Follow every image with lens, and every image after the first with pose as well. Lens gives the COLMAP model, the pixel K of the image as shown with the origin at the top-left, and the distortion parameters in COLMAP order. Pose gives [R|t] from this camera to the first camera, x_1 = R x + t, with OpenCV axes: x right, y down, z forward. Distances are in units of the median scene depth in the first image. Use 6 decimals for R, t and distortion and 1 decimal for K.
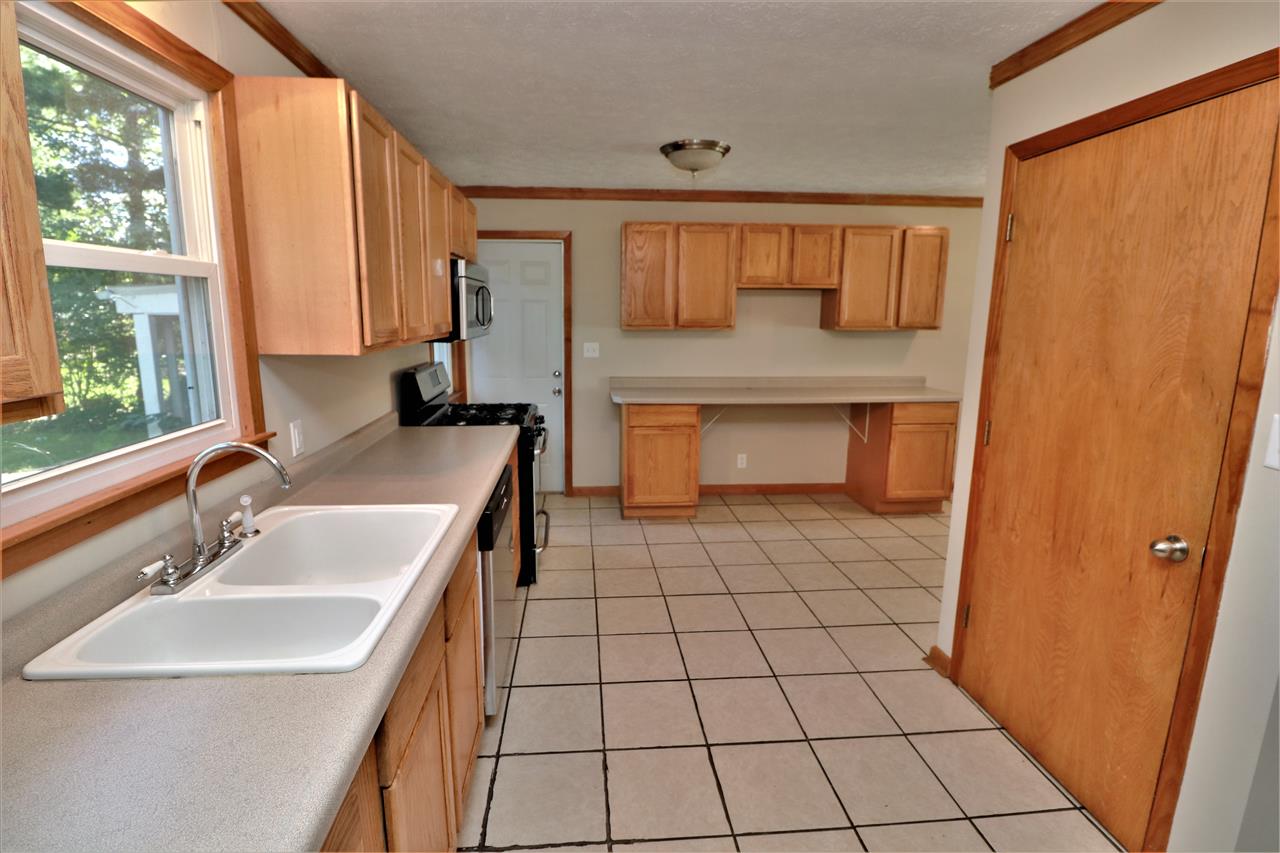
lens RADIAL K [[589.5, 0, 632.3], [0, 589.5, 419.2], [0, 0, 1]] dist [-0.007337, -0.006932]
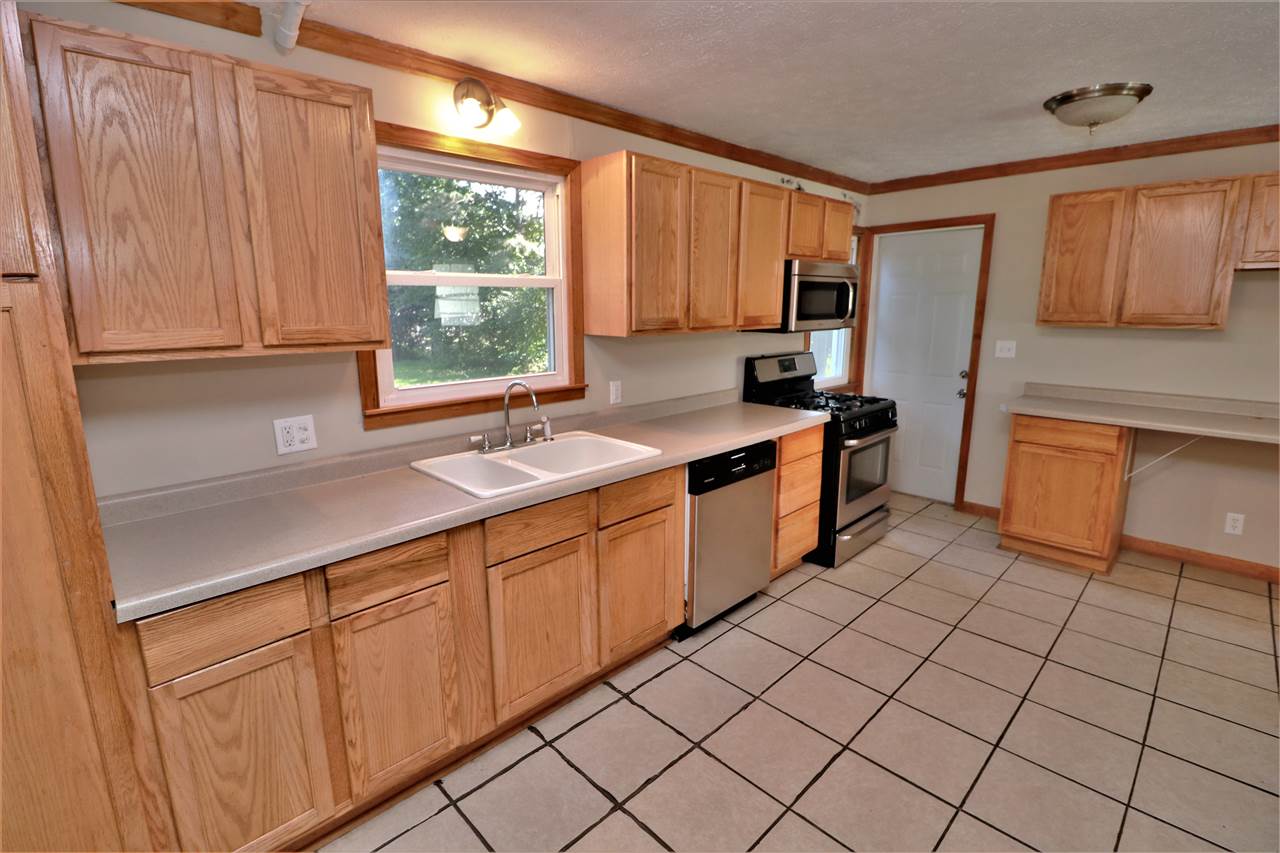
lens RADIAL K [[589.5, 0, 616.8], [0, 589.5, 421.5], [0, 0, 1]] dist [-0.007337, -0.006932]
pose [[0.629877, 0.141148, -0.763762, 0.270397], [-0.130375, 0.988610, 0.075180, -0.003369], [0.765675, 0.052221, 0.641105, 0.022760]]
